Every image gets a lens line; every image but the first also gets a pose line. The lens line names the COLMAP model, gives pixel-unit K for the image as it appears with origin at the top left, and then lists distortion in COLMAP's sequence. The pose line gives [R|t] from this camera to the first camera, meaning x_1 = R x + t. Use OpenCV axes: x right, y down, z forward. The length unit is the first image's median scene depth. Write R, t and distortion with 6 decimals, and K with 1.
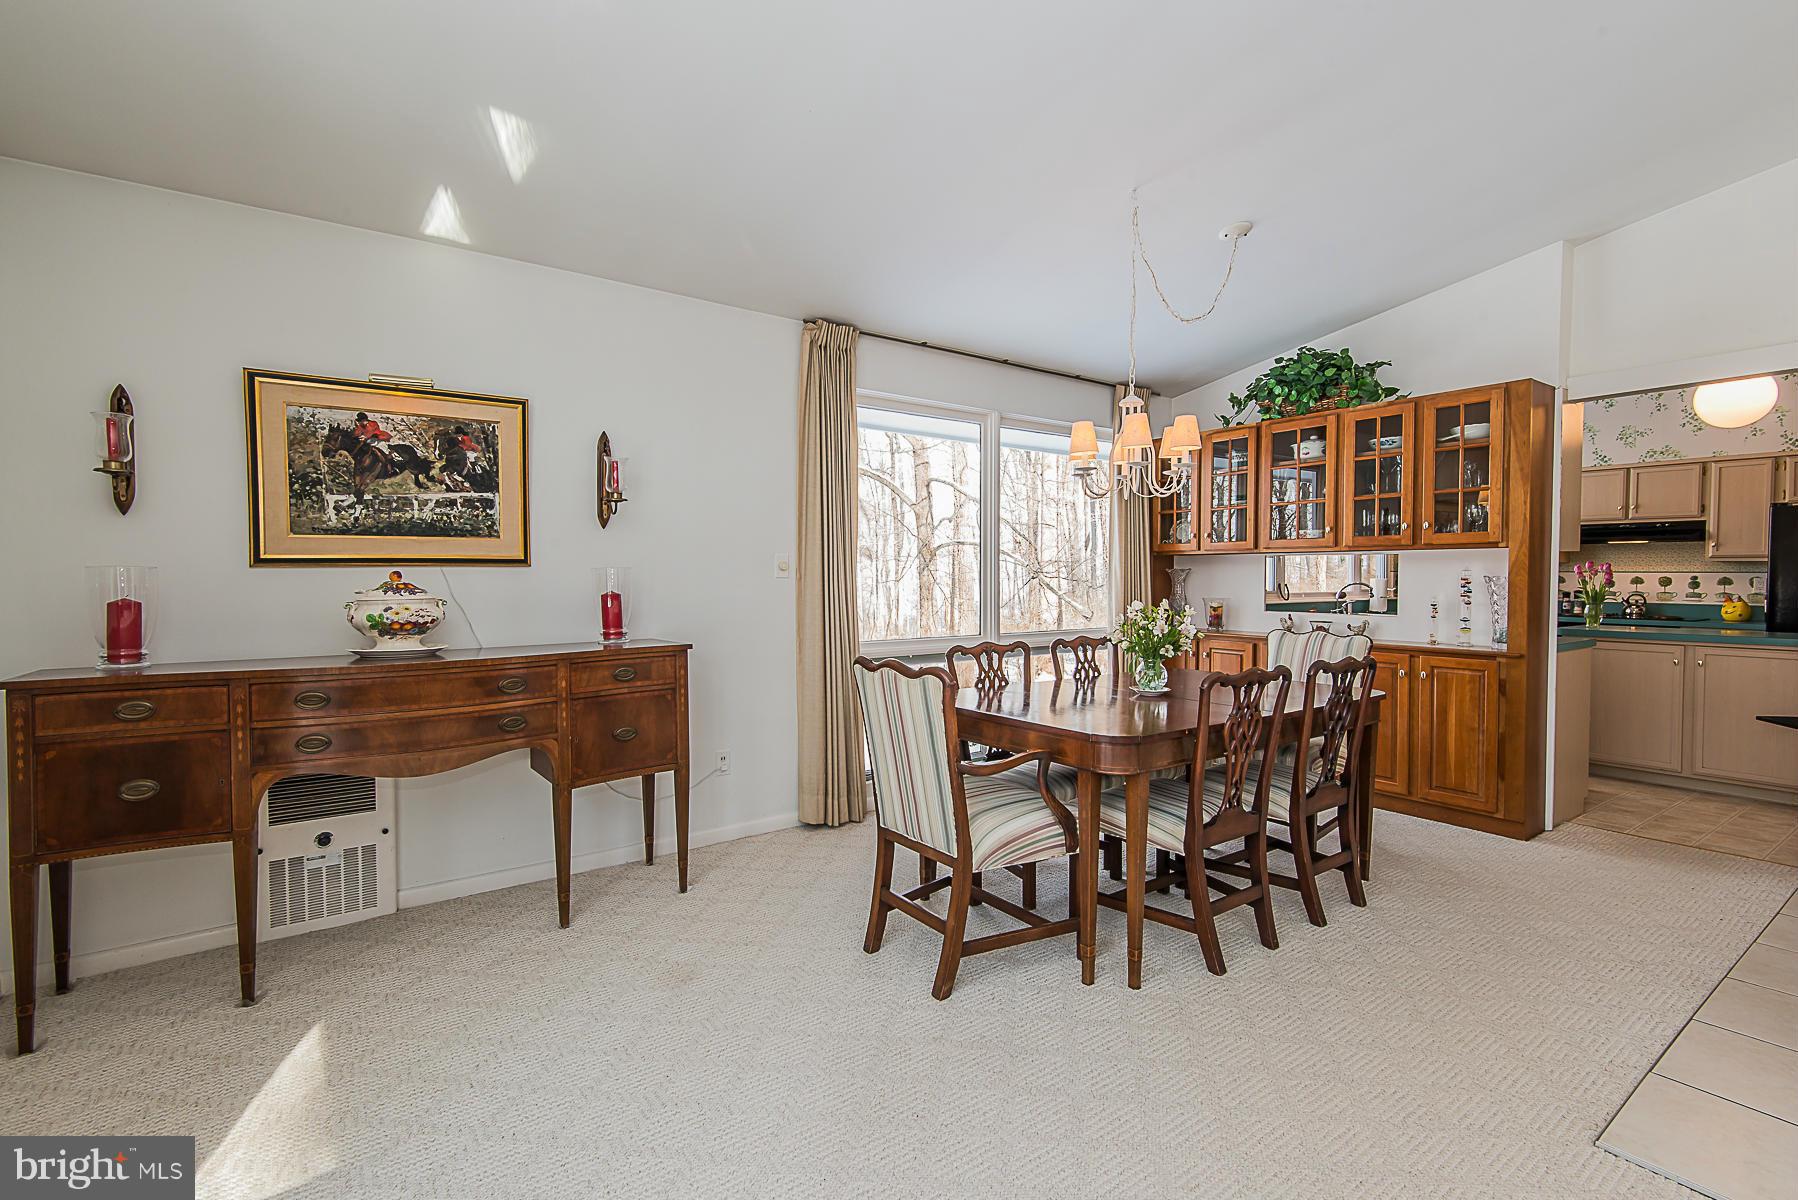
lens RADIAL K [[795.4, 0, 908.0], [0, 795.4, 598.9], [0, 0, 1]] dist [0.048399, -0.034664]
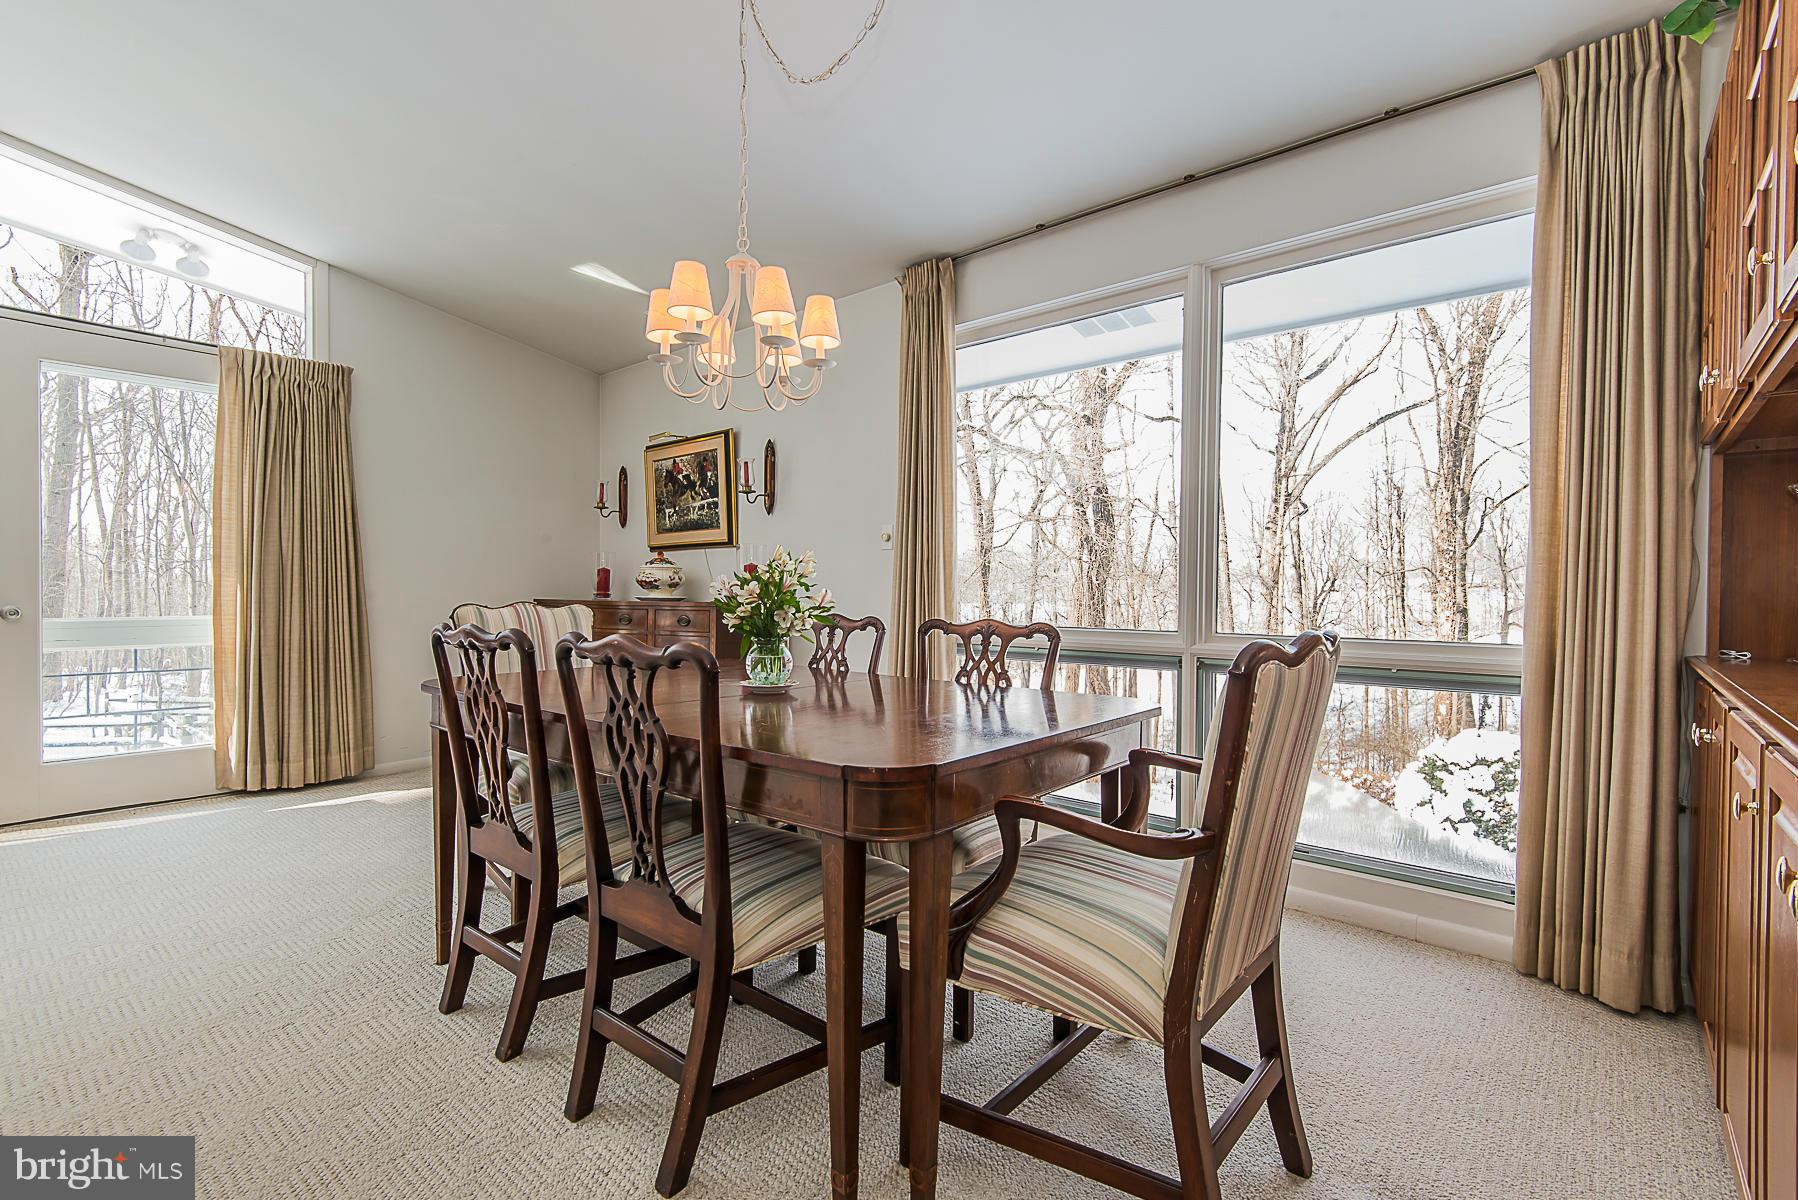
lens RADIAL K [[795.4, 0, 908.0], [0, 795.4, 598.9], [0, 0, 1]] dist [0.048399, -0.034664]
pose [[0.242764, 0.007151, -0.970059, 1.044113], [-0.038020, 0.999275, -0.002149, 0.046255], [0.969340, 0.037404, 0.242860, 1.049453]]
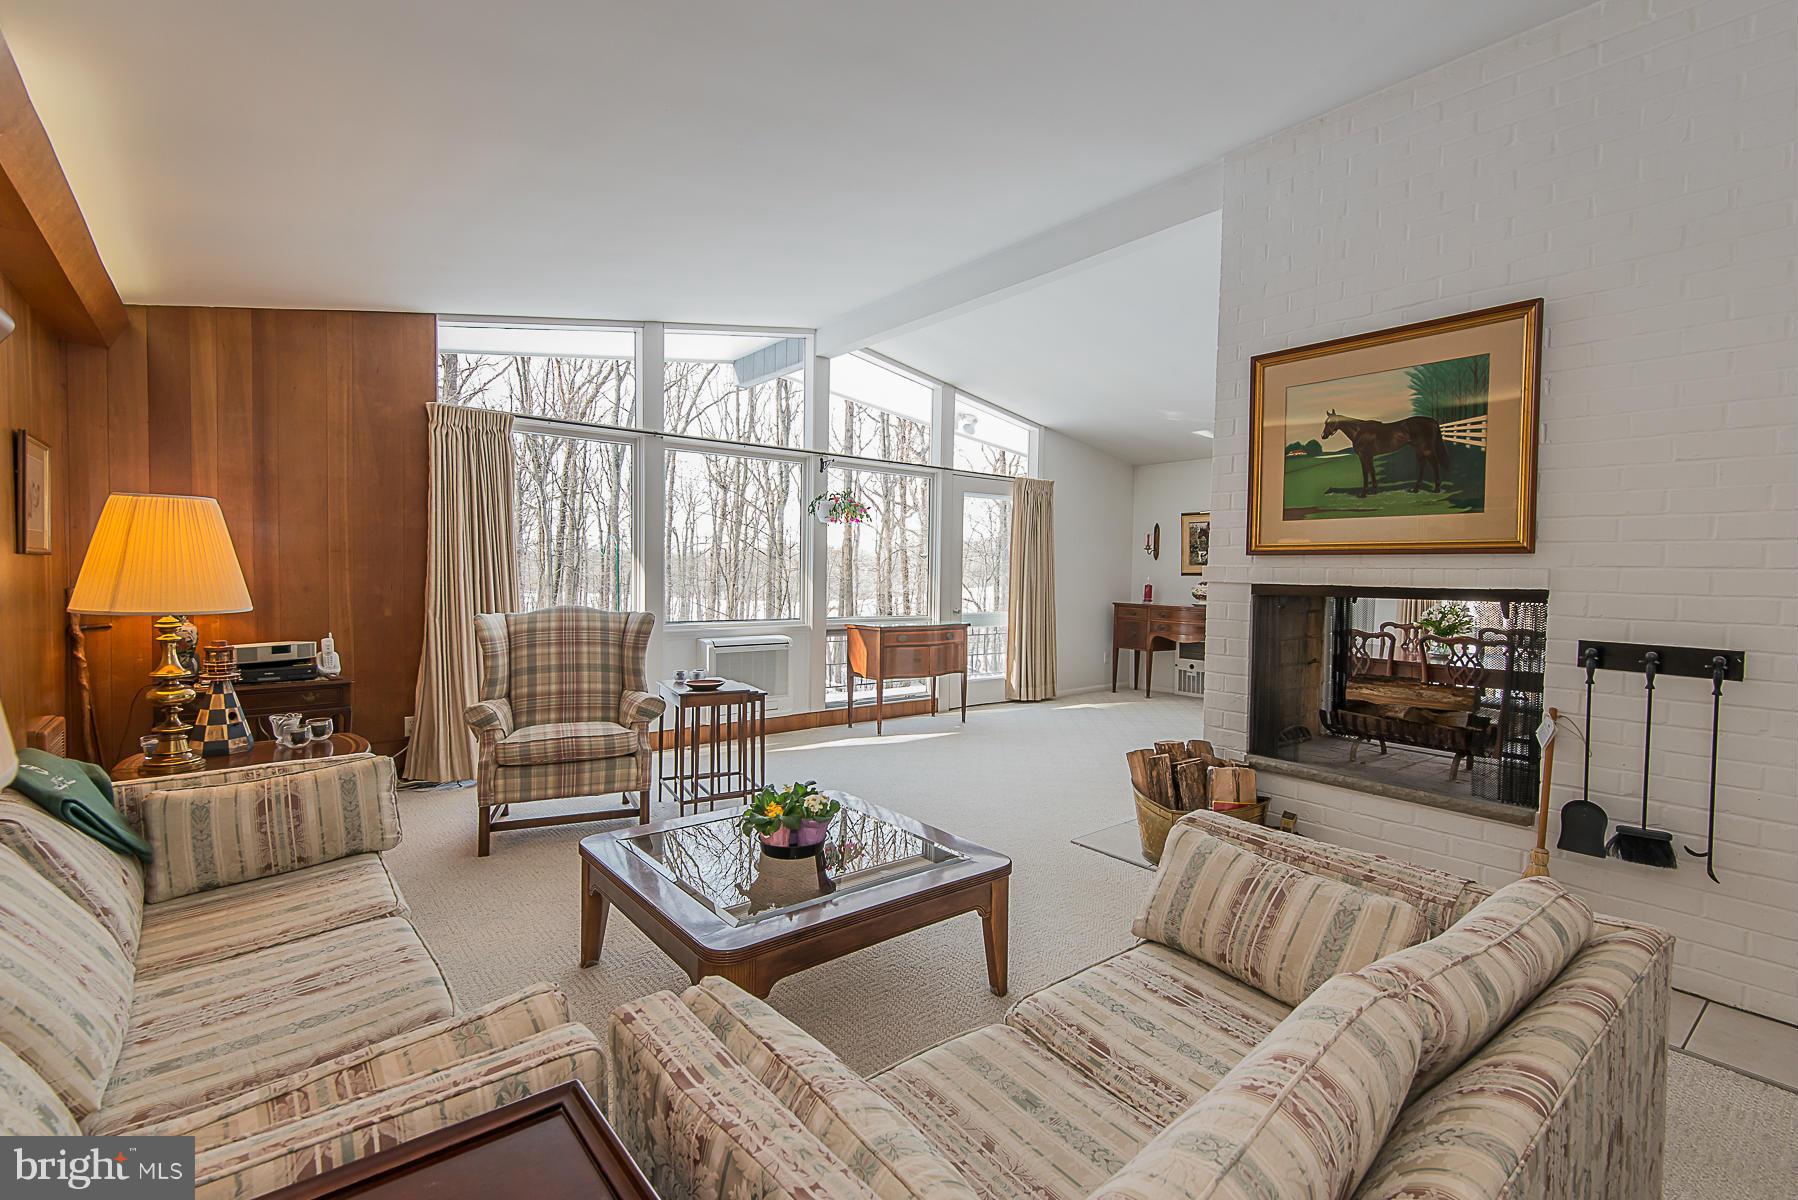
lens RADIAL K [[795.4, 0, 908.0], [0, 795.4, 598.9], [0, 0, 1]] dist [0.048399, -0.034664]
pose [[0.070861, 0.038920, -0.996727, 2.072825], [-0.046540, 0.998279, 0.035672, -0.009530], [0.996400, 0.043860, 0.072550, -0.268113]]
